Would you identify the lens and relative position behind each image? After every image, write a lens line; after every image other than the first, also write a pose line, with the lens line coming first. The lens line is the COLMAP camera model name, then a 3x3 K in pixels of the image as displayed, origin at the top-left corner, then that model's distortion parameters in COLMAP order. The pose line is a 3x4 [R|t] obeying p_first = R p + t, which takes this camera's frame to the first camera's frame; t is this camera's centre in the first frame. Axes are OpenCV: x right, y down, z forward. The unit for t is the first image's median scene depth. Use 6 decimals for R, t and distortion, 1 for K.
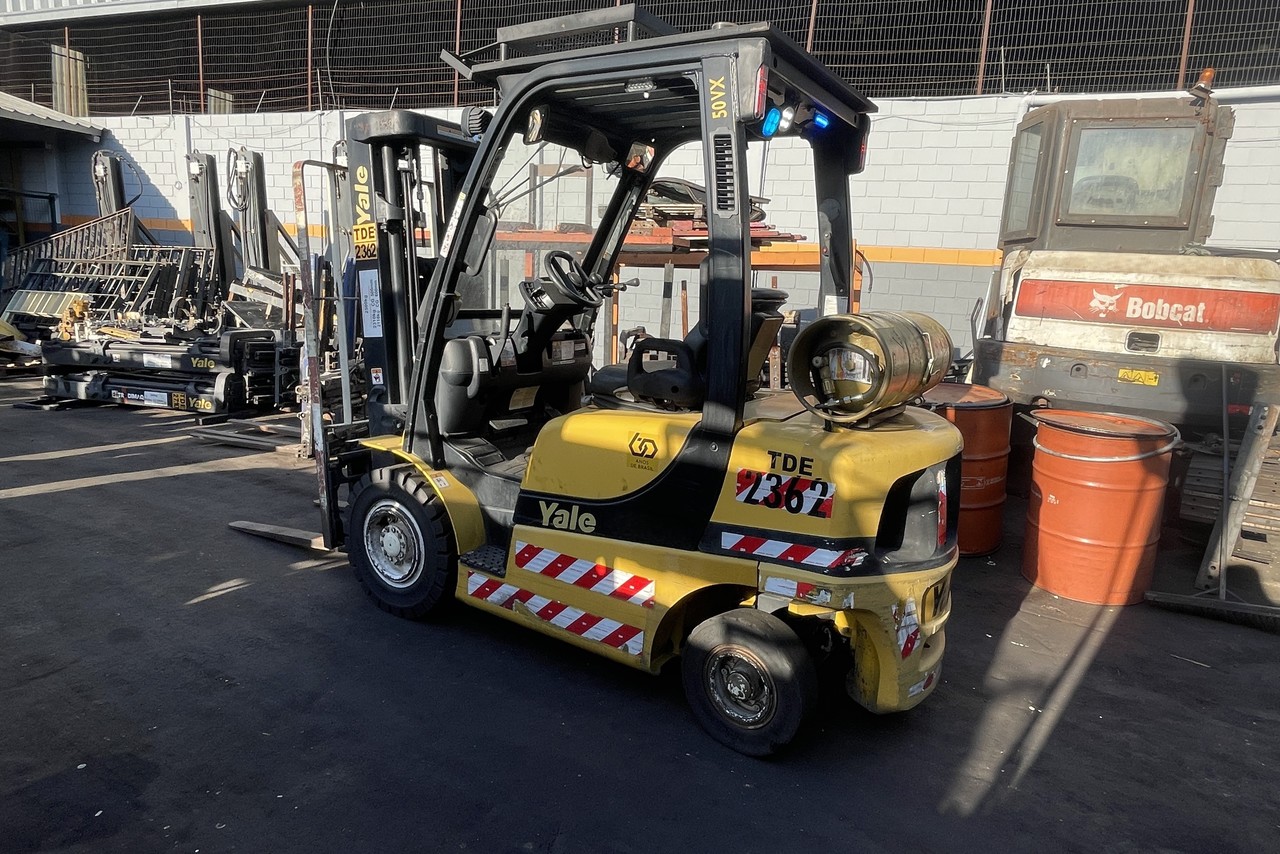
lens RADIAL K [[709.4, 0, 618.4], [0, 709.4, 436.0], [0, 0, 1]] dist [-0.041200, -0.002253]
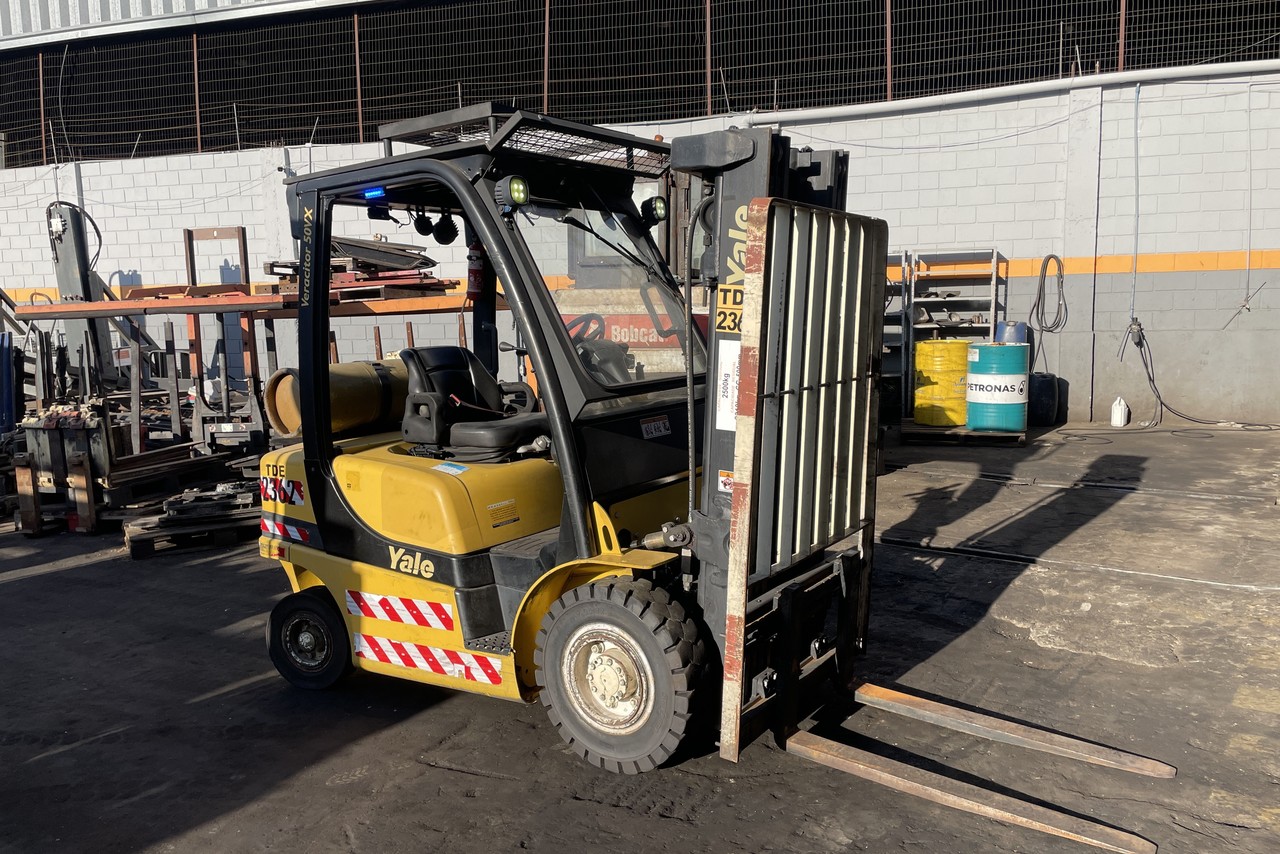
lens RADIAL K [[977.5, 0, 638.5], [0, 977.5, 423.7], [0, 0, 1]] dist [0.067775, -0.084699]
pose [[0.994126, -0.061786, 0.088859, 0.598838], [0.070961, 0.992031, -0.104107, 0.141643], [-0.081718, 0.109801, 0.990589, -0.631322]]
